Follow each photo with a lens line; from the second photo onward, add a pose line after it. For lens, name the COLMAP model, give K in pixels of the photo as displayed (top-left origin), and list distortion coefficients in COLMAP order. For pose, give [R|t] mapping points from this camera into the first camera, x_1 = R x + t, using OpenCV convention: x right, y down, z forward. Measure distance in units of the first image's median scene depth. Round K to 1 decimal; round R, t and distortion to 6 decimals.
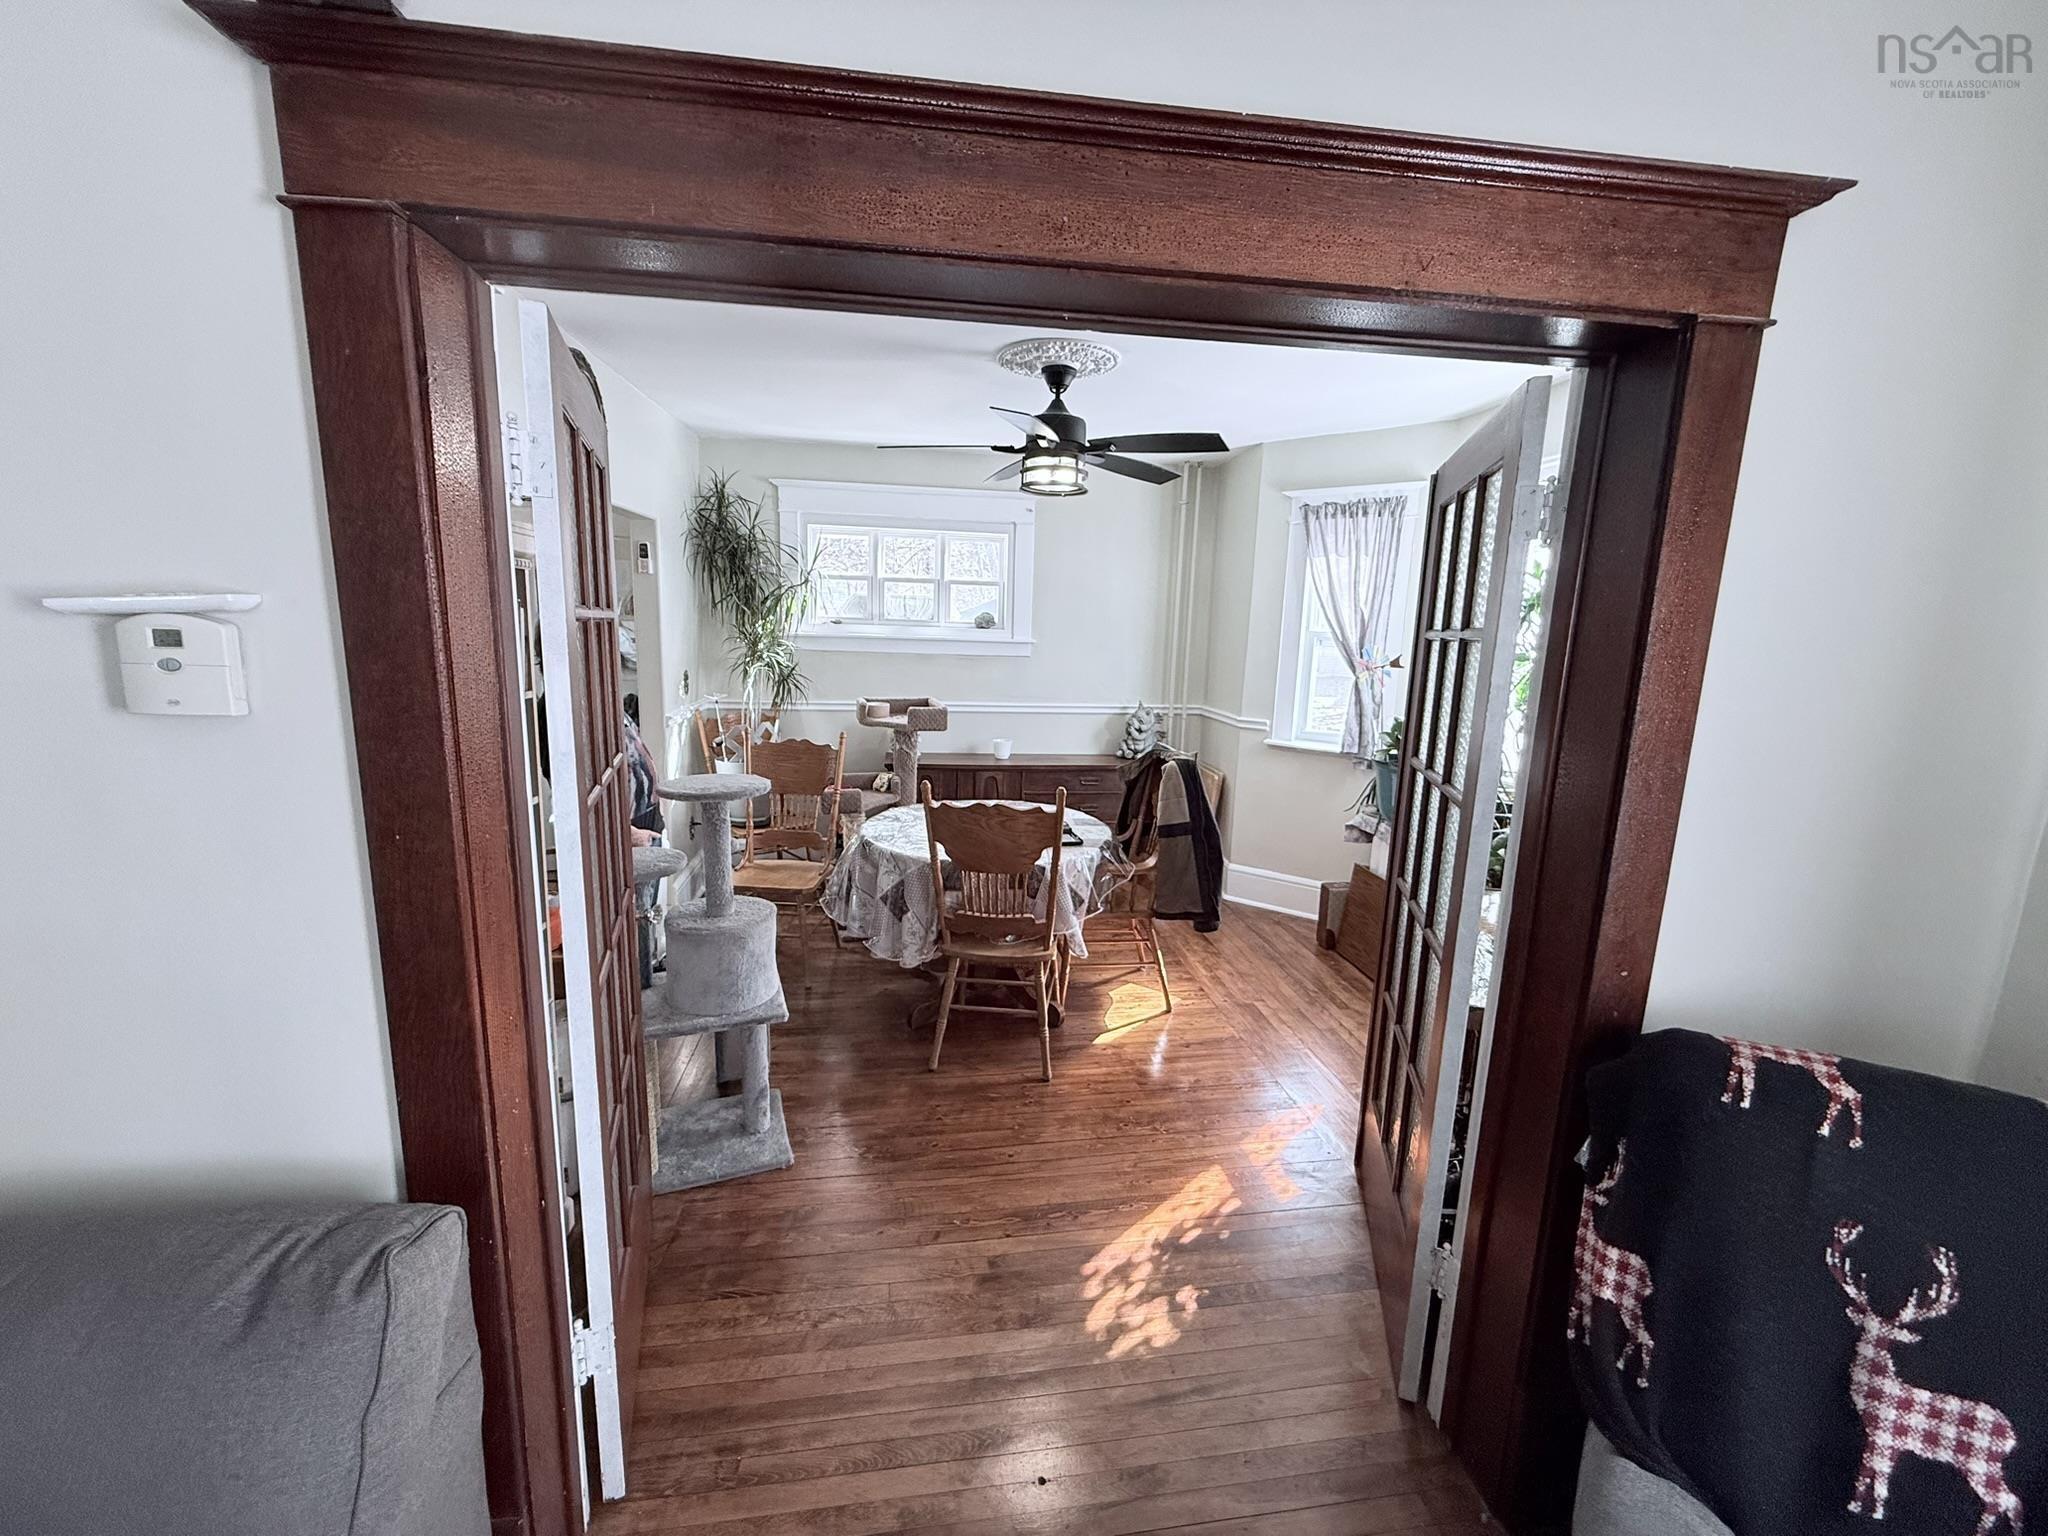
lens RADIAL K [[818.0, 0, 1019.7], [0, 818.0, 768.6], [0, 0, 1]] dist [-0.000471, 0.000042]
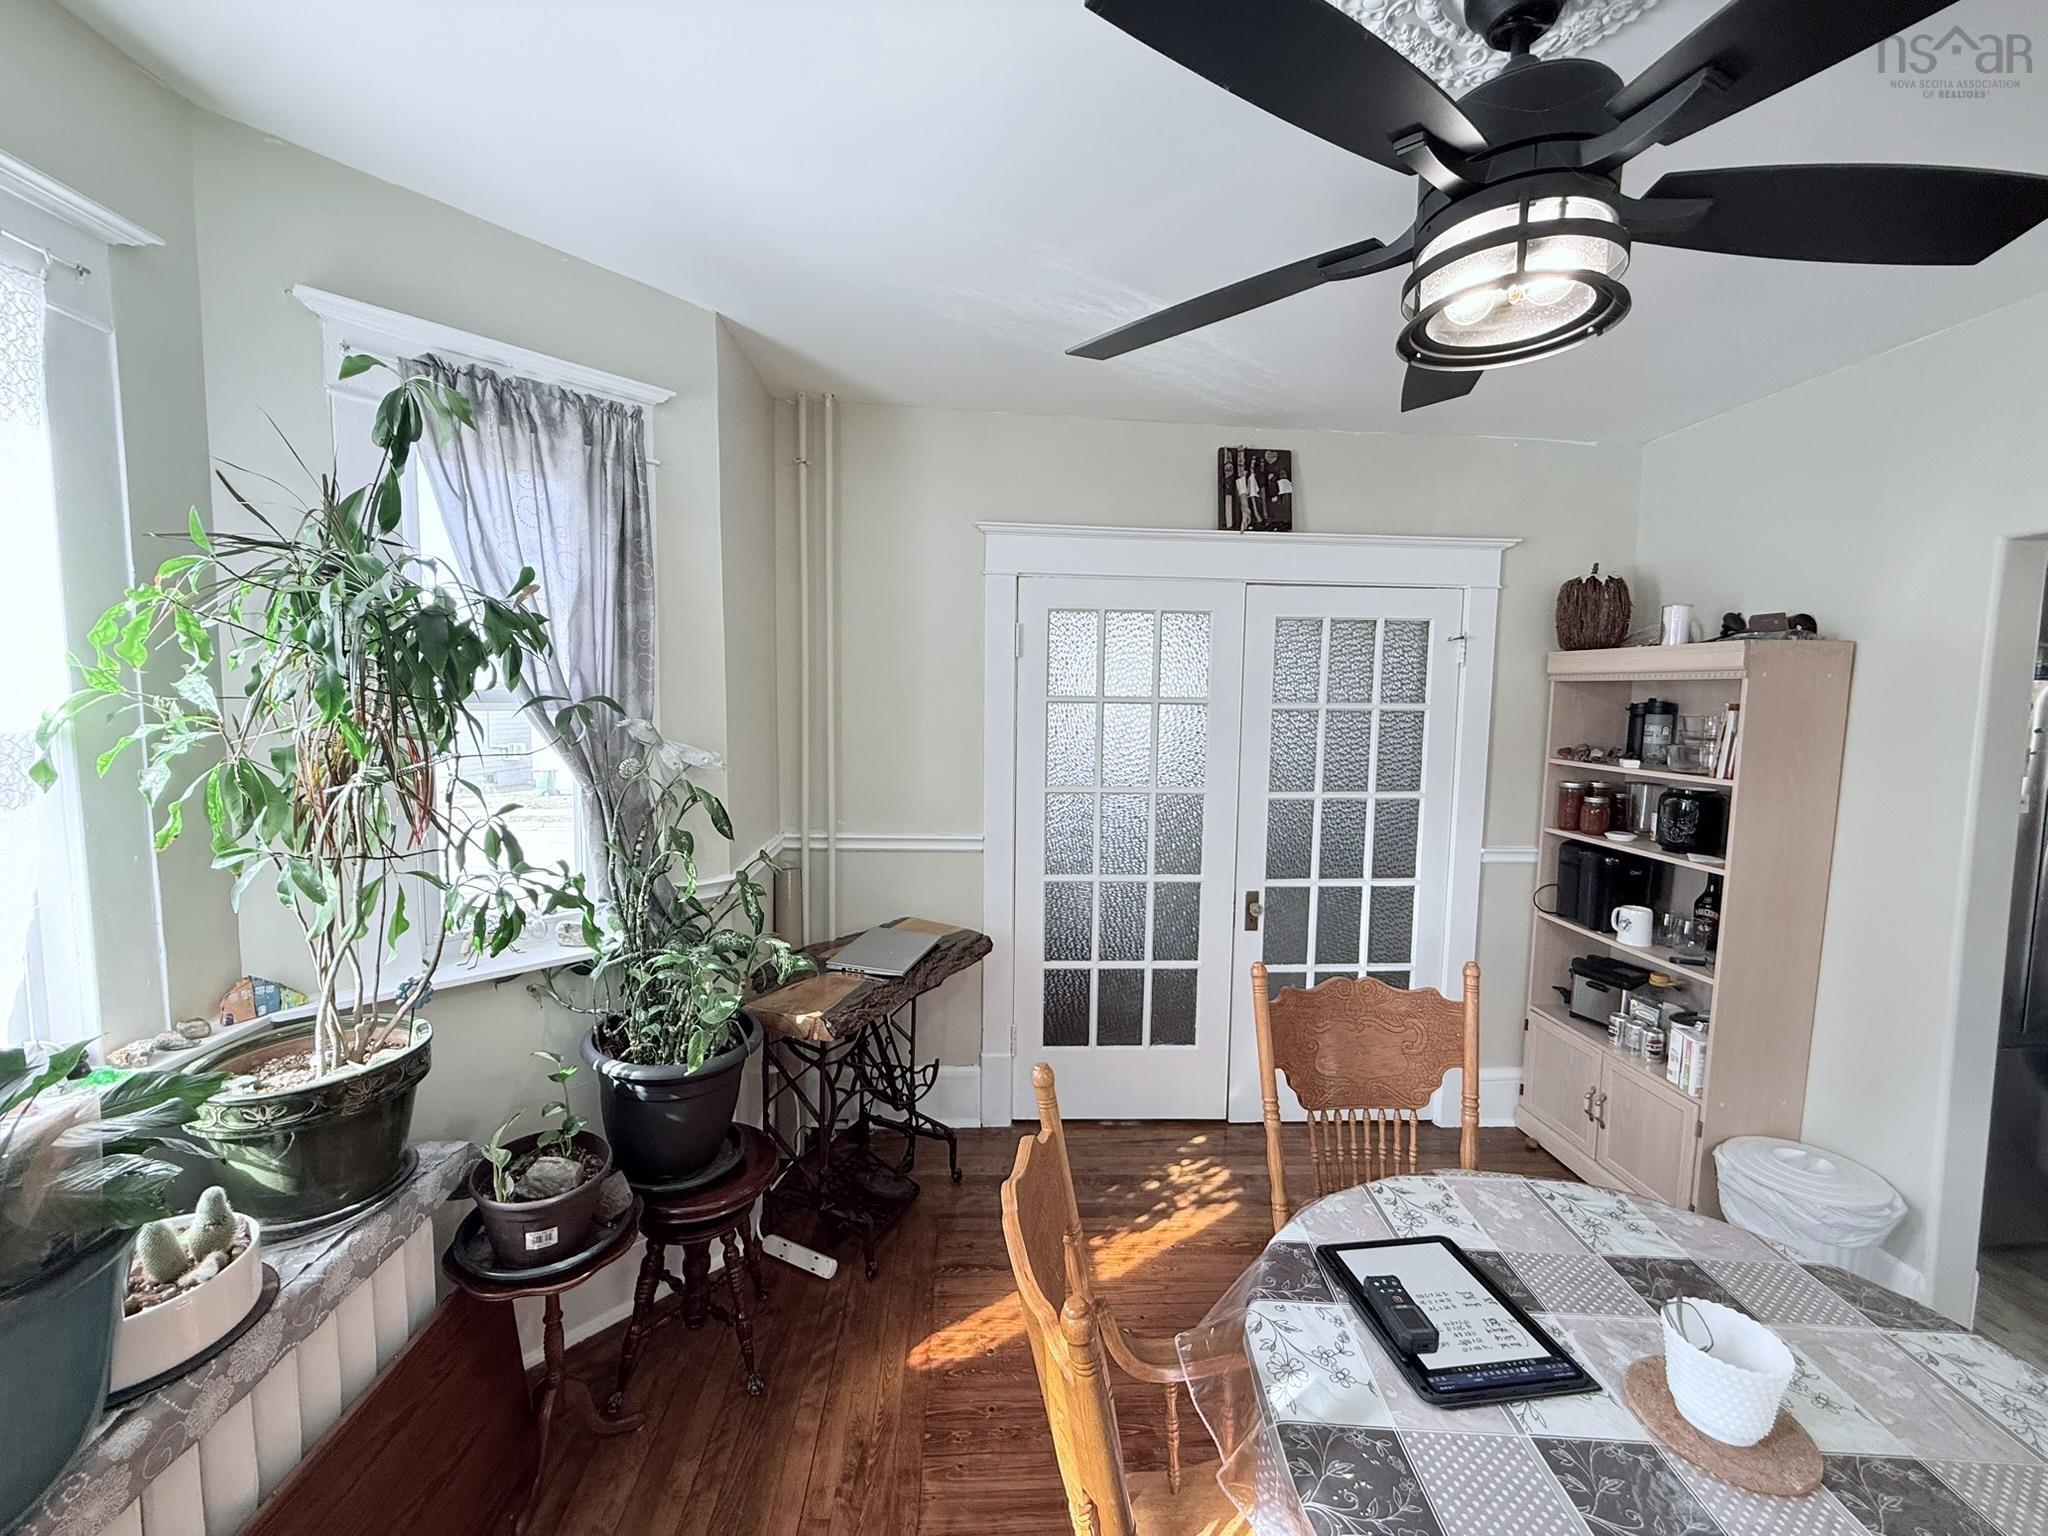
lens RADIAL K [[818.0, 0, 1018.0], [0, 818.0, 763.4], [0, 0, 1]] dist [-0.000471, 0.000042]
pose [[-0.995138, -0.052901, 0.083082, 0.734787], [-0.029923, 0.966029, 0.256696, -0.789249], [-0.093839, 0.252961, -0.962915, 4.443432]]
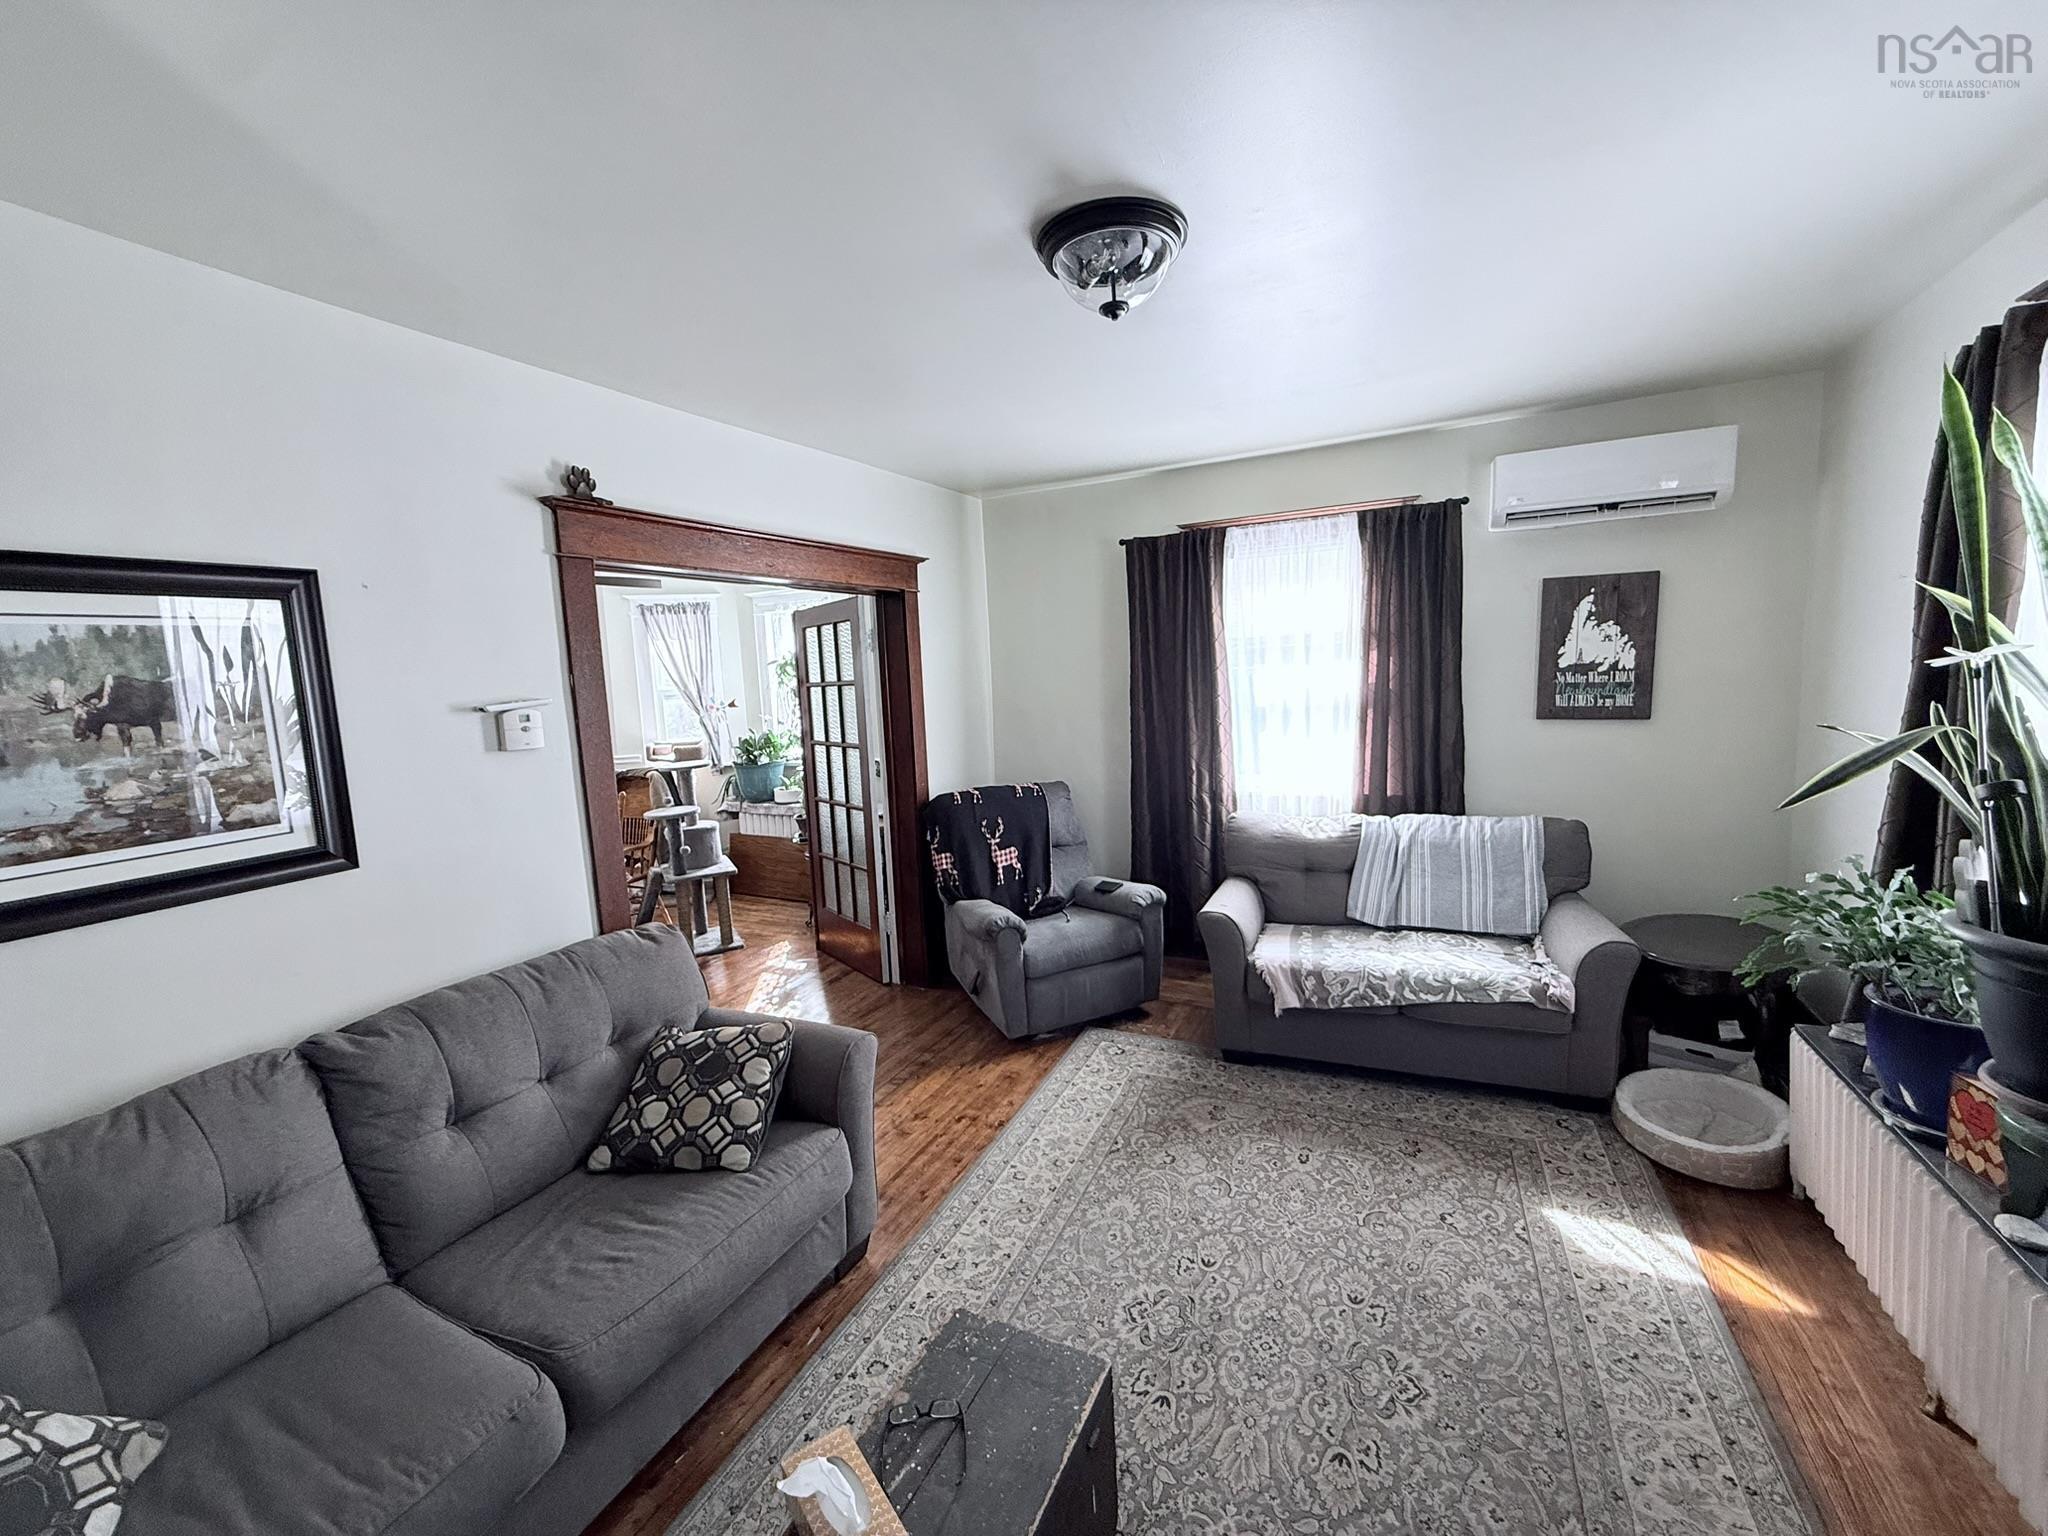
lens RADIAL K [[818.0, 0, 1028.2], [0, 818.0, 763.9], [0, 0, 1]] dist [-0.000471, 0.000042]
pose [[0.569479, -0.145576, 0.809012, -2.161570], [0.201197, 0.978942, 0.034527, 0.196092], [-0.797002, 0.143109, 0.586777, -1.638861]]
